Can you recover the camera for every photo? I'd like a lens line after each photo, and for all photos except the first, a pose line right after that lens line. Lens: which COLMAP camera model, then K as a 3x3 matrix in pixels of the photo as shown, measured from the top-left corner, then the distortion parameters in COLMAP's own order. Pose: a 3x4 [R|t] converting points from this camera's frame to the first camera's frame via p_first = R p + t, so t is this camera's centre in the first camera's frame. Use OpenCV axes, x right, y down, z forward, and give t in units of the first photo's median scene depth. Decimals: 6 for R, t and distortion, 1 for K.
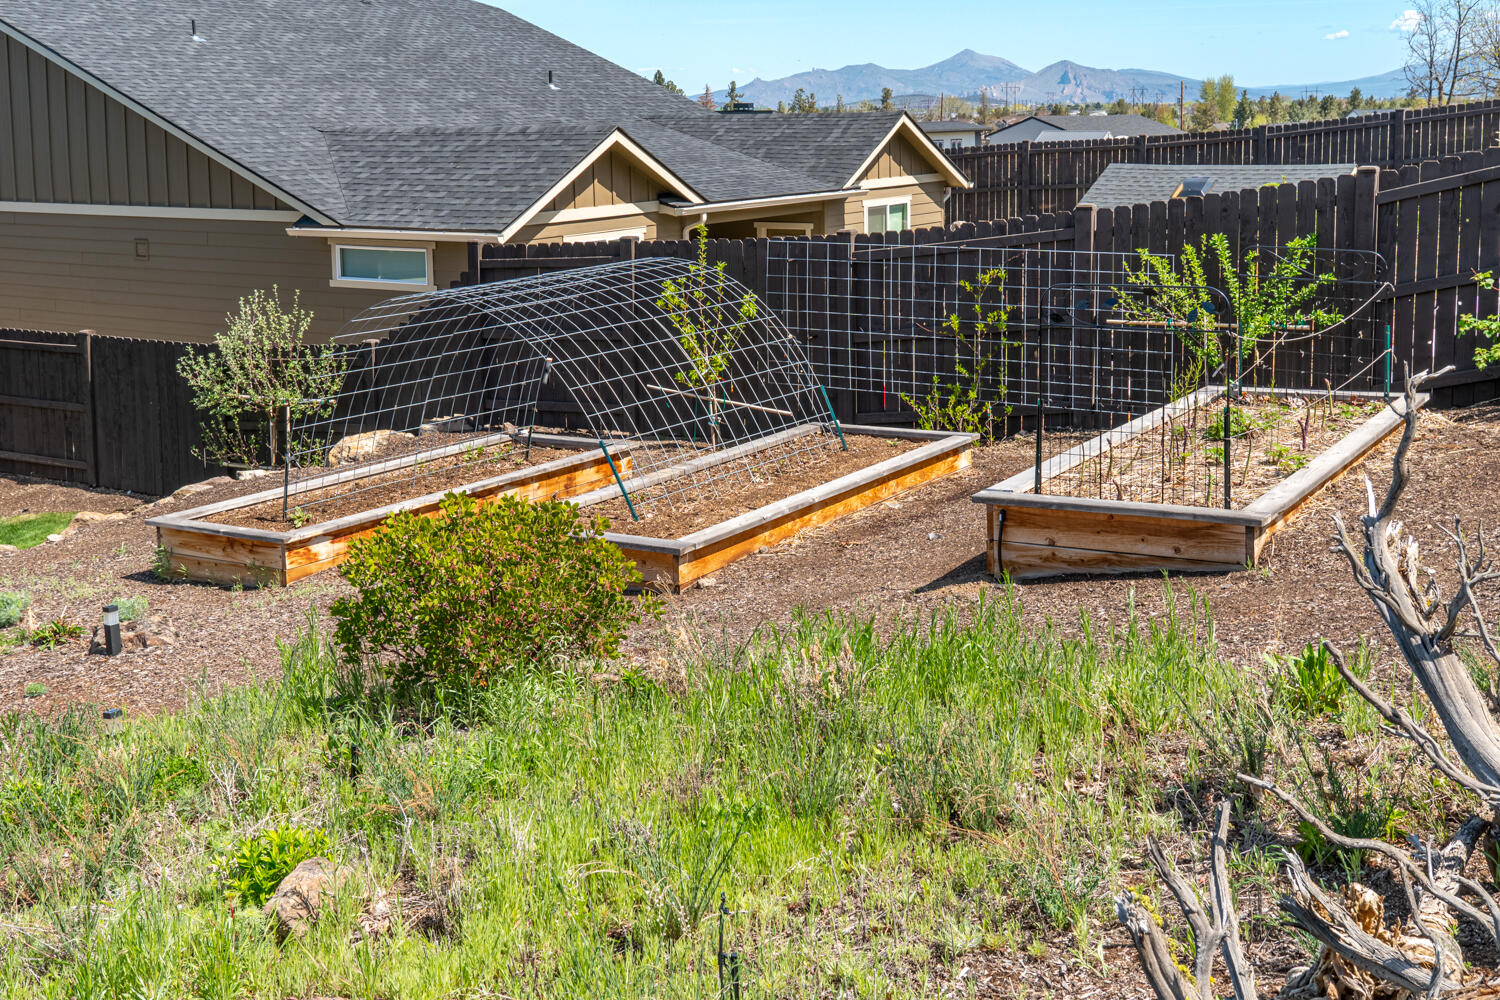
lens RADIAL K [[1954.8, 0, 685.1], [0, 1954.8, 342.3], [0, 0, 1]] dist [-0.015508, 0.000000]
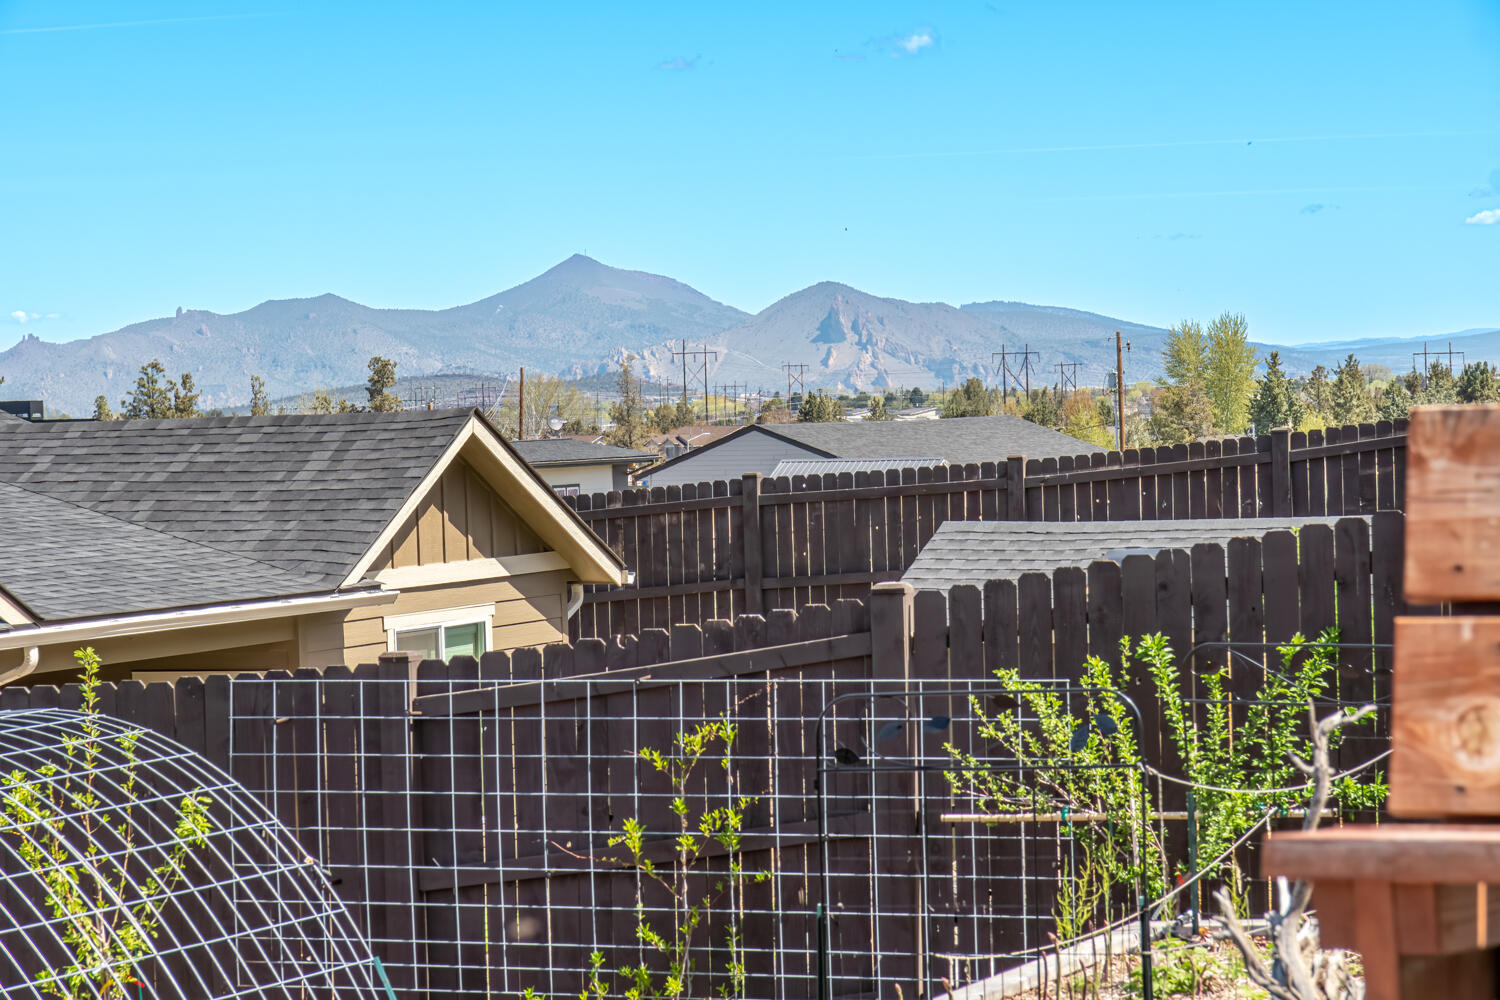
lens RADIAL K [[5244.8, 0, 750.4], [0, 5244.8, 500.6], [0, 0, 1]] dist [-0.205238, 0.000000]
pose [[0.984622, -0.016230, 0.173942, -0.054206], [0.033935, 0.994479, -0.099302, 0.035133], [-0.171370, 0.103677, 0.979736, -0.265395]]
